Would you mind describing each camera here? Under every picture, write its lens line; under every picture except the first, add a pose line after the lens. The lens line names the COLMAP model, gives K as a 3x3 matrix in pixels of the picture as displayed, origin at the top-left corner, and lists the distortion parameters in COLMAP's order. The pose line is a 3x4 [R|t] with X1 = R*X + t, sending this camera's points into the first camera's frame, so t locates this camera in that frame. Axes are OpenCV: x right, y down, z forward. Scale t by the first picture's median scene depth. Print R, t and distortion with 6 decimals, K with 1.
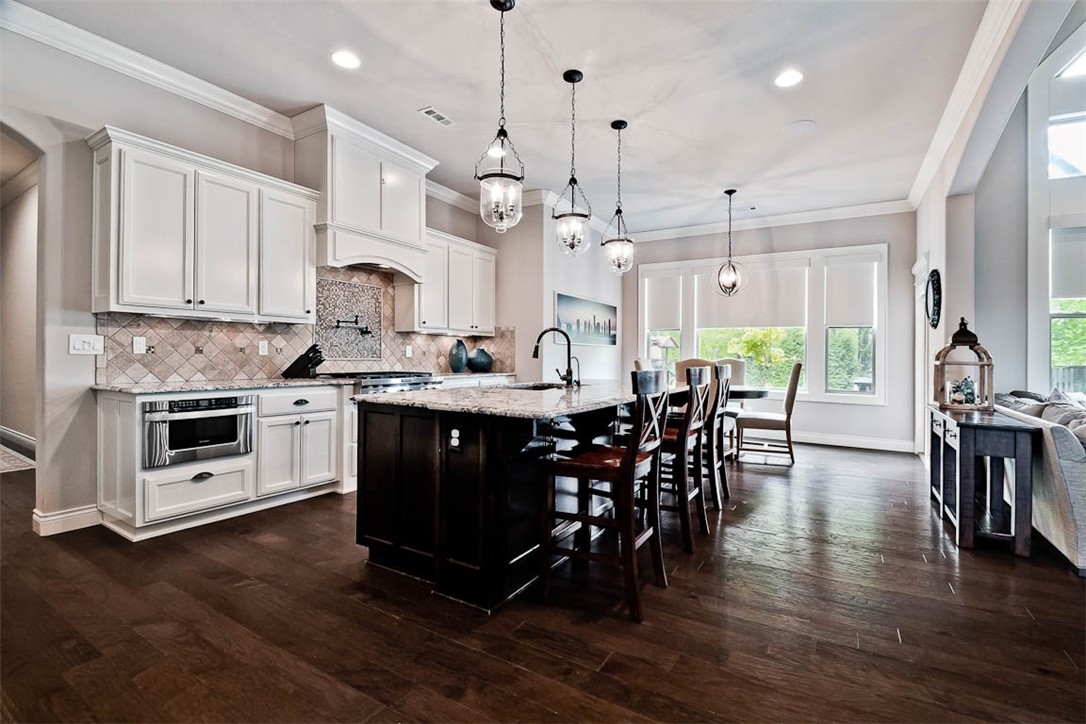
lens RADIAL K [[486.4, 0, 566.2], [0, 486.4, 348.6], [0, 0, 1]] dist [-0.016255, -0.002672]
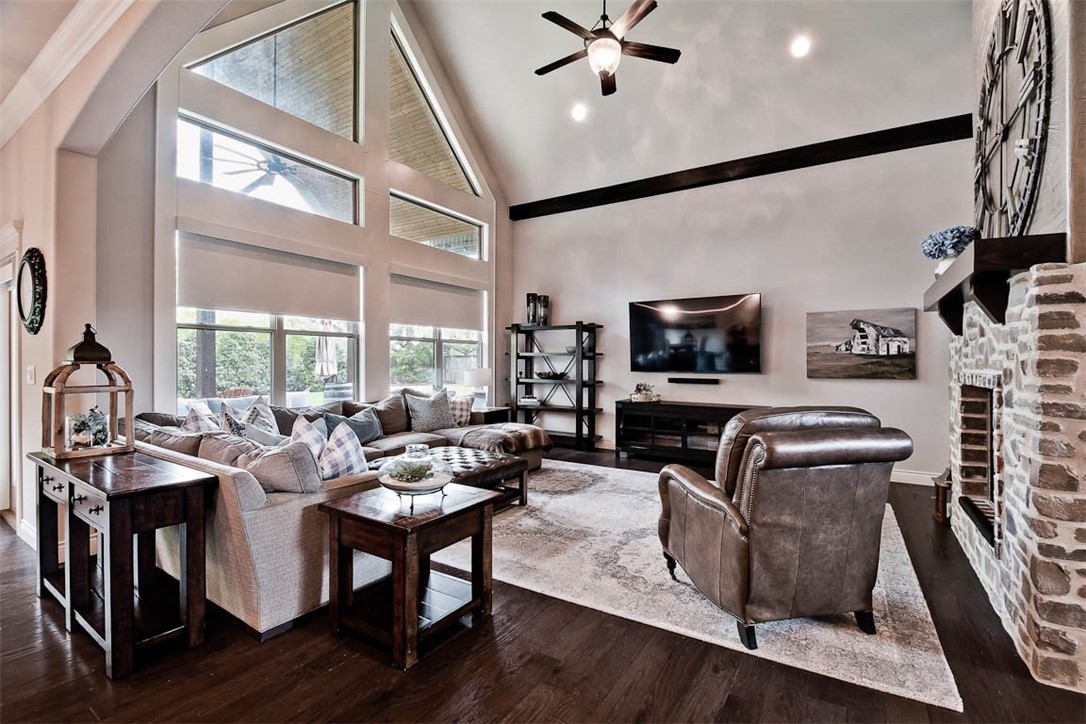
lens RADIAL K [[486.4, 0, 540.8], [0, 486.4, 360.0], [0, 0, 1]] dist [-0.016255, -0.002672]
pose [[0.060856, -0.013644, 0.998053, 0.141355], [-0.013993, 0.999797, 0.014521, -0.026214], [-0.998048, -0.014849, 0.060653, 0.251364]]
